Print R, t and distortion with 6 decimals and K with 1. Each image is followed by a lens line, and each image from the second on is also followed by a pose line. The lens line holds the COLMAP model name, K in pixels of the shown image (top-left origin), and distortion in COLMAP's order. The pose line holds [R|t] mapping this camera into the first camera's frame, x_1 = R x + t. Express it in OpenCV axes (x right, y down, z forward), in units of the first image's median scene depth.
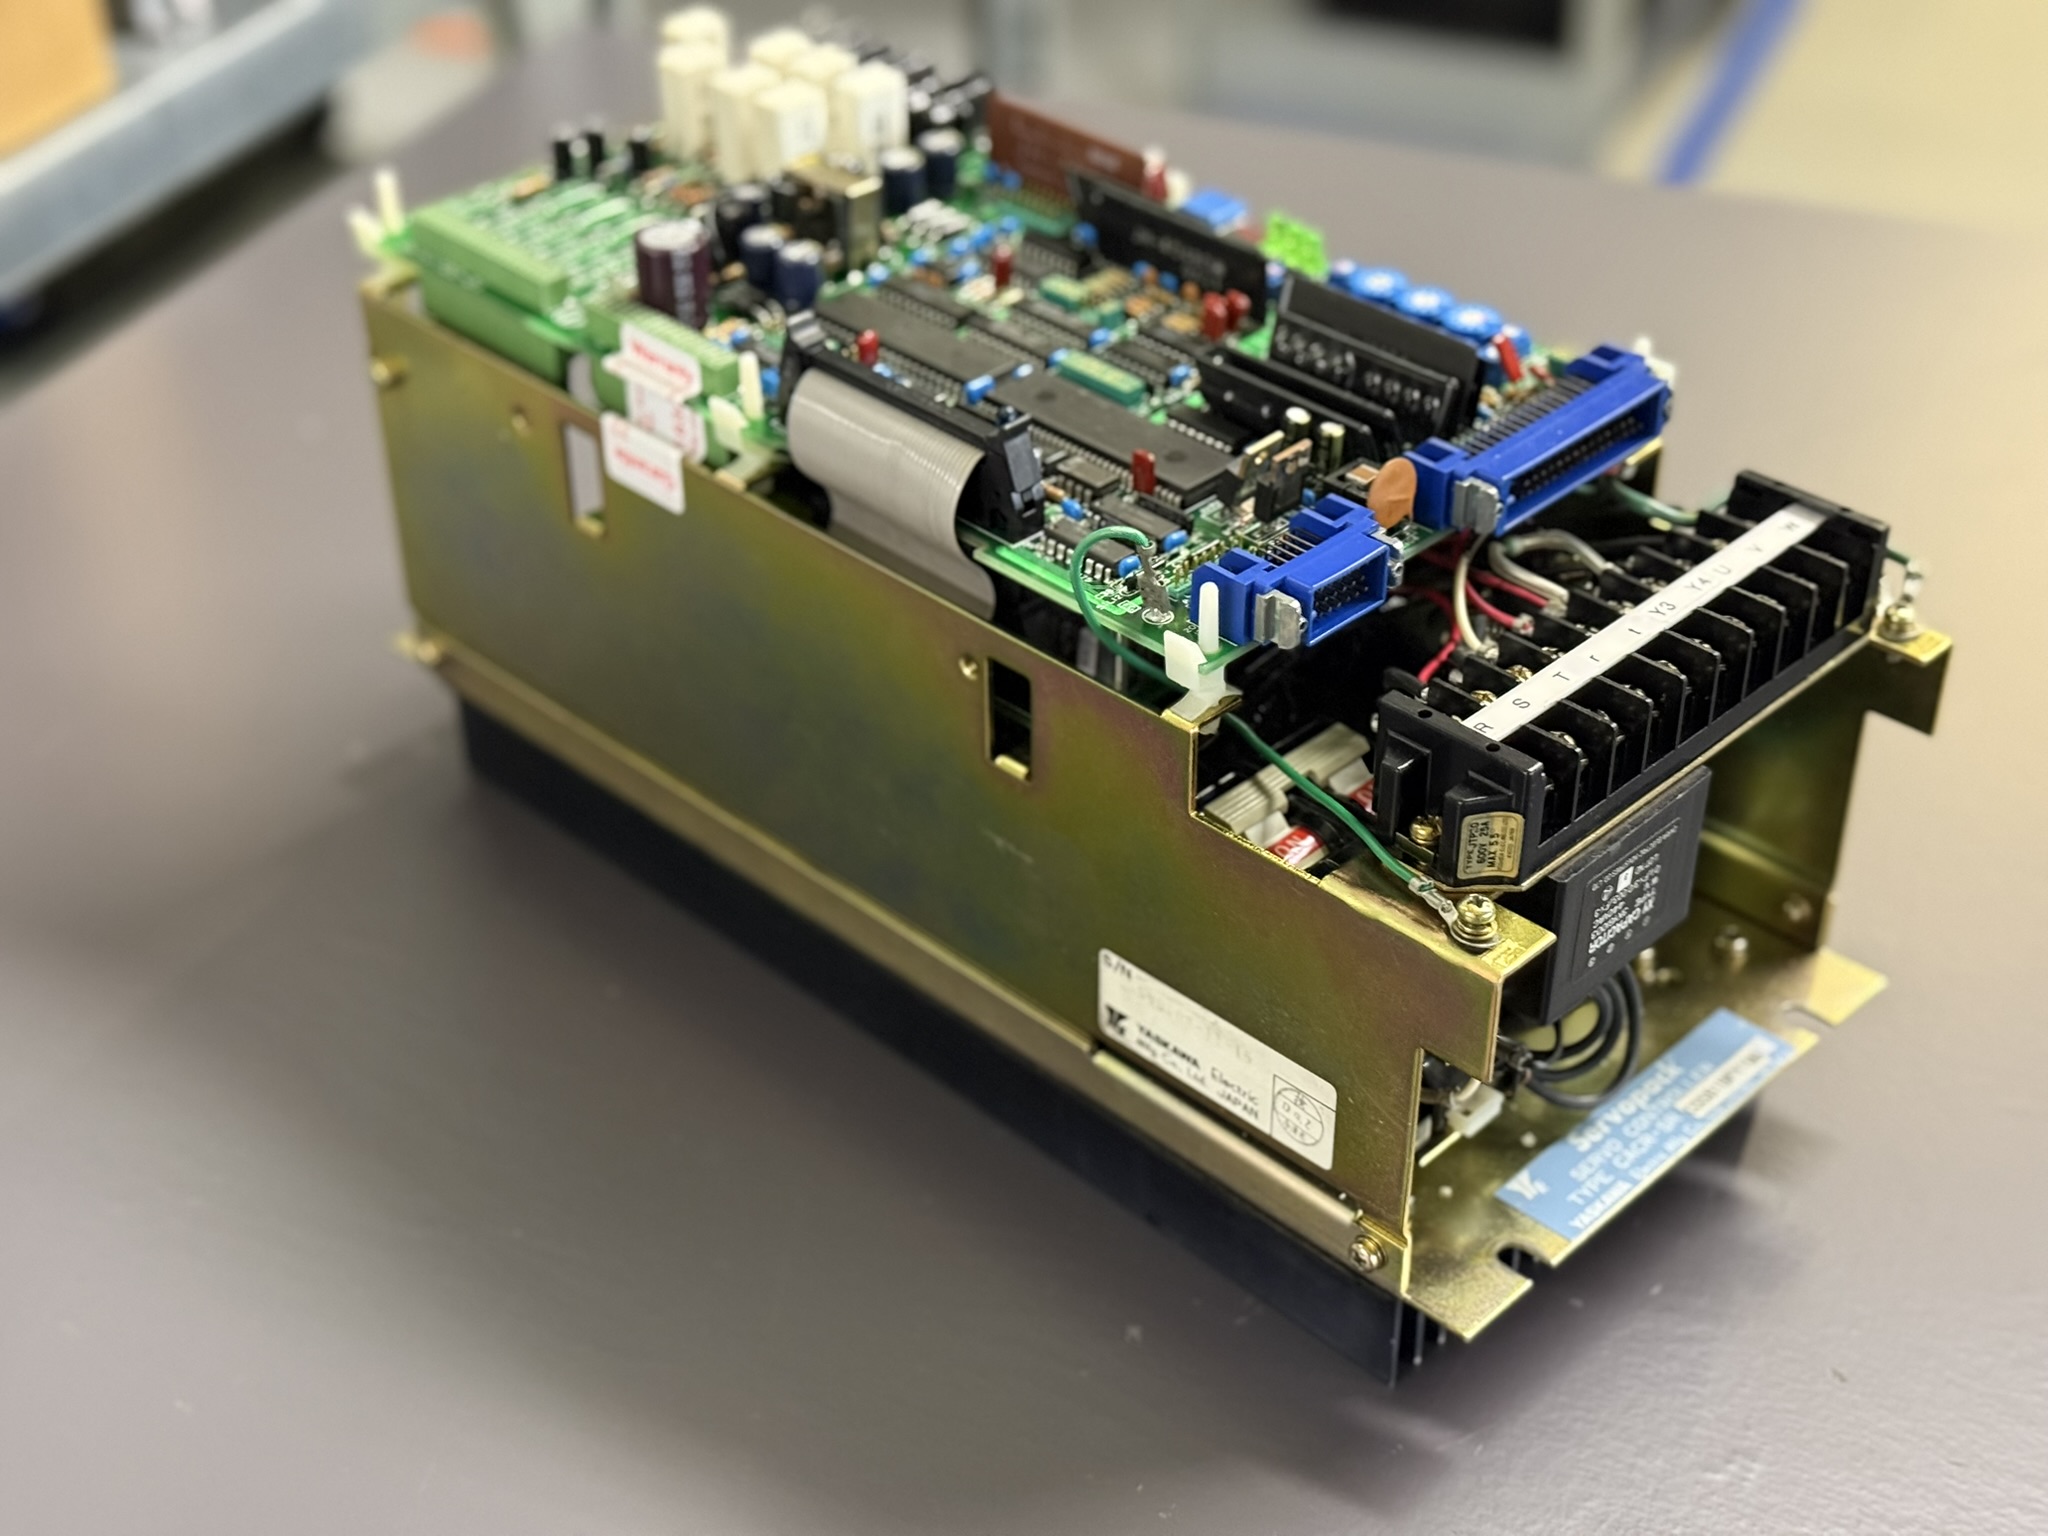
lens RADIAL K [[2861.3, 0, 1023.3], [0, 2861.3, 778.9], [0, 0, 1]] dist [0.168261, 0.000000]
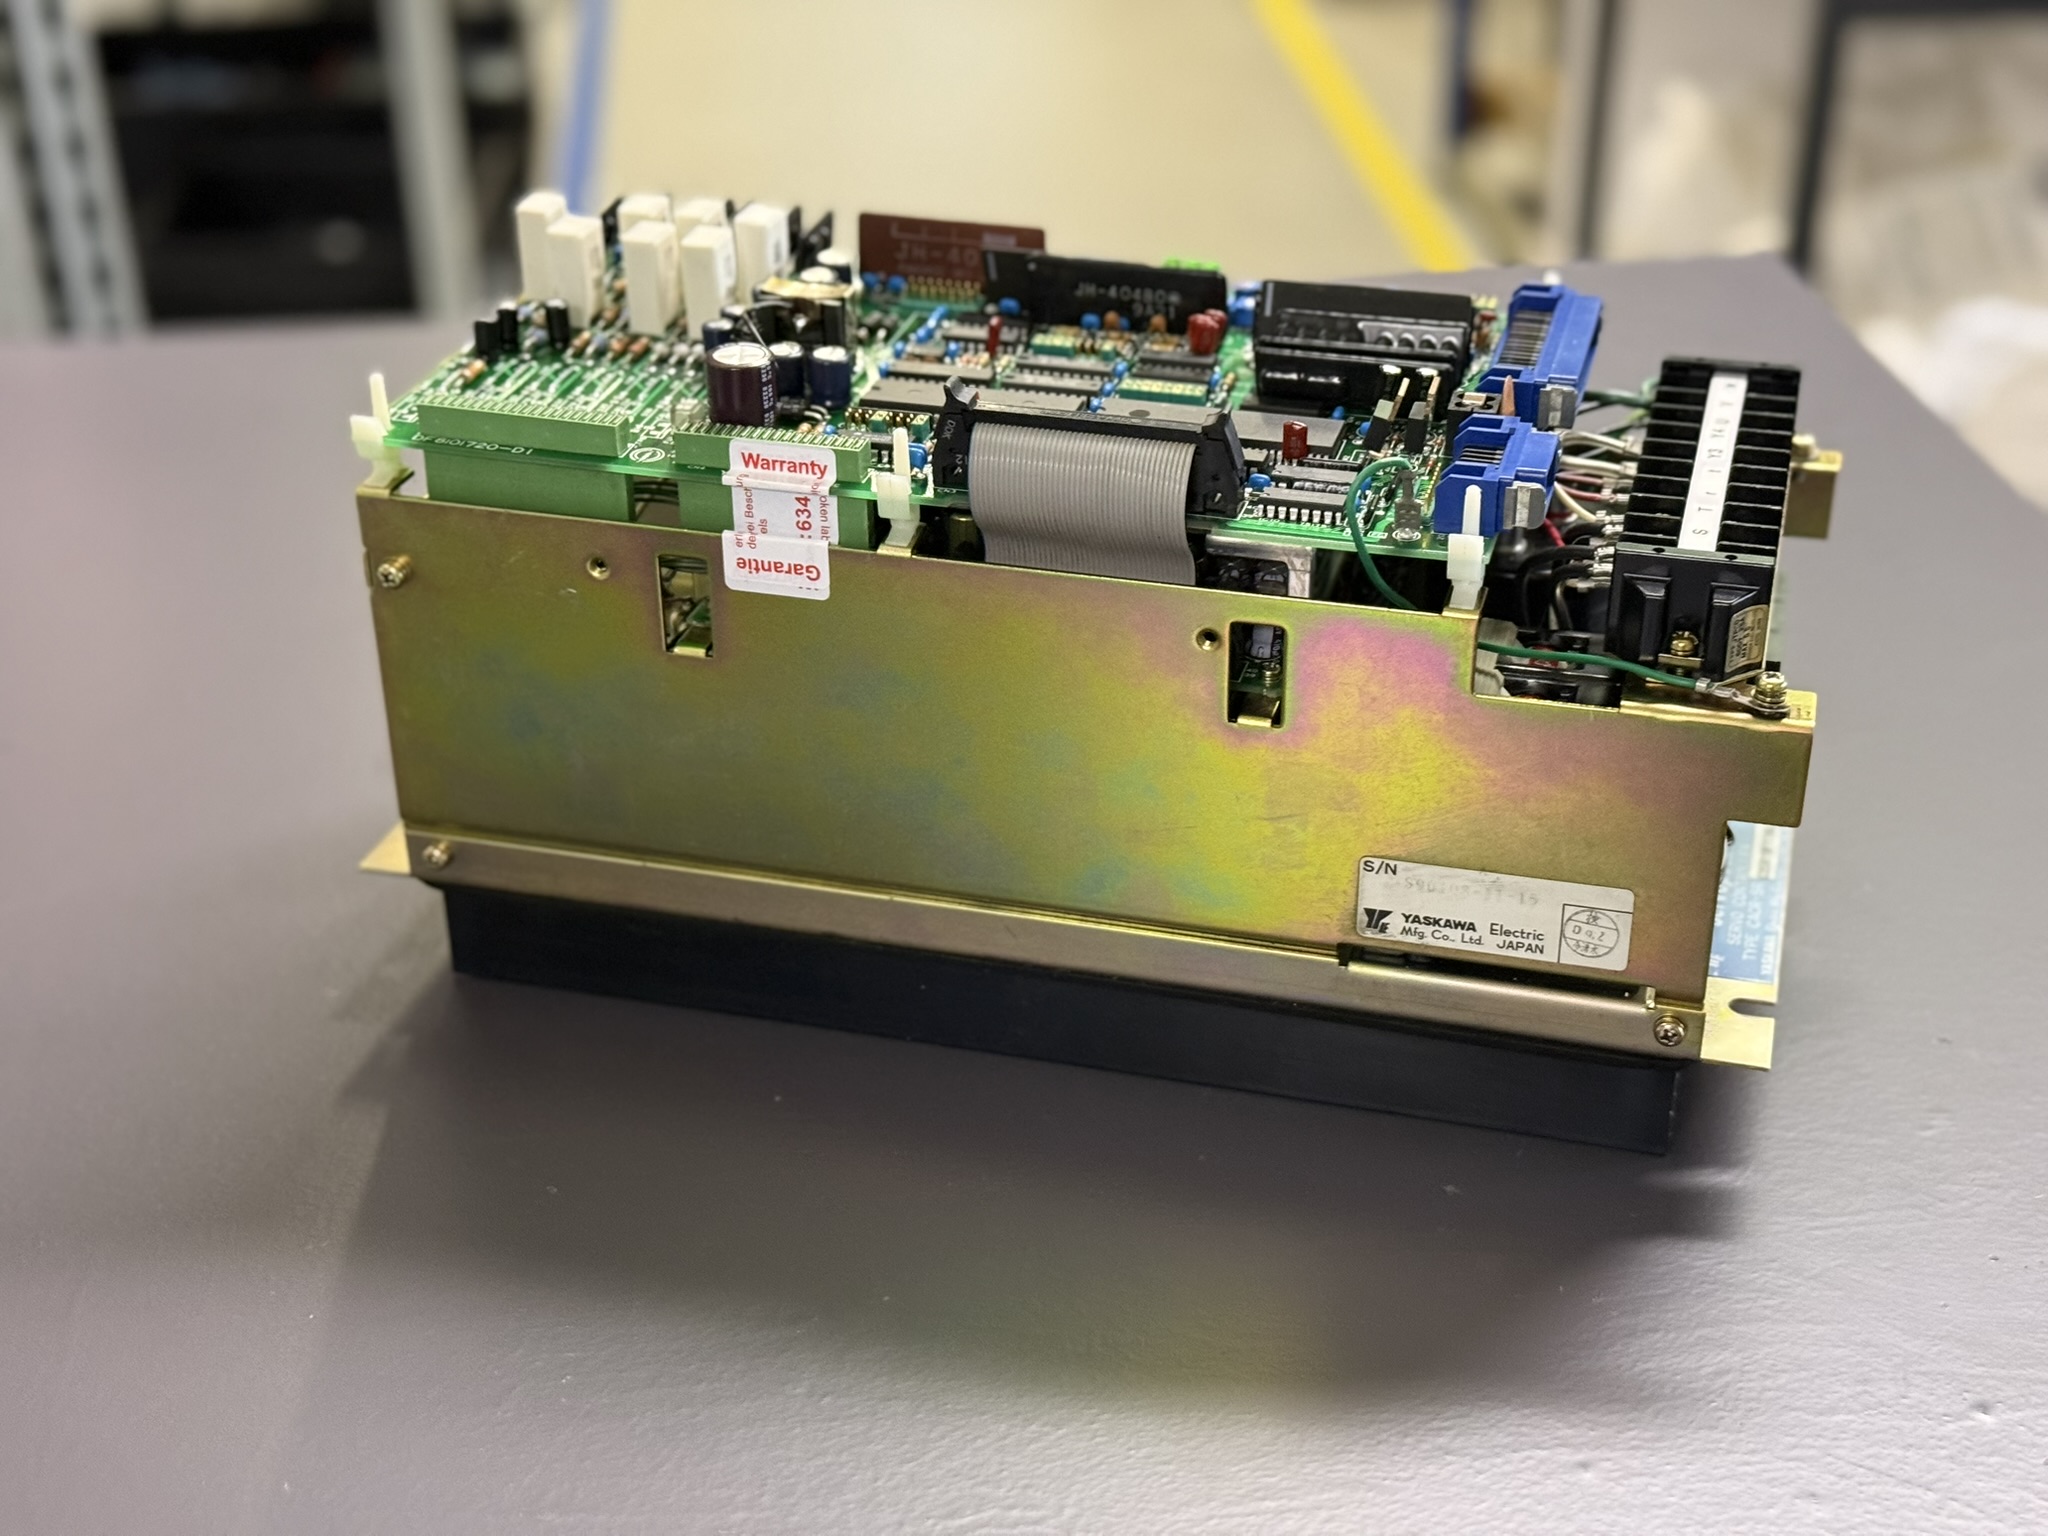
lens RADIAL K [[2861.3, 0, 1019.6], [0, 2861.3, 760.4], [0, 0, 1]] dist [0.168261, 0.000000]
pose [[0.859742, -0.238999, 0.451357, -0.585596], [0.290318, 0.955780, -0.046901, 0.036402], [-0.420189, 0.171360, 0.891110, 0.041644]]
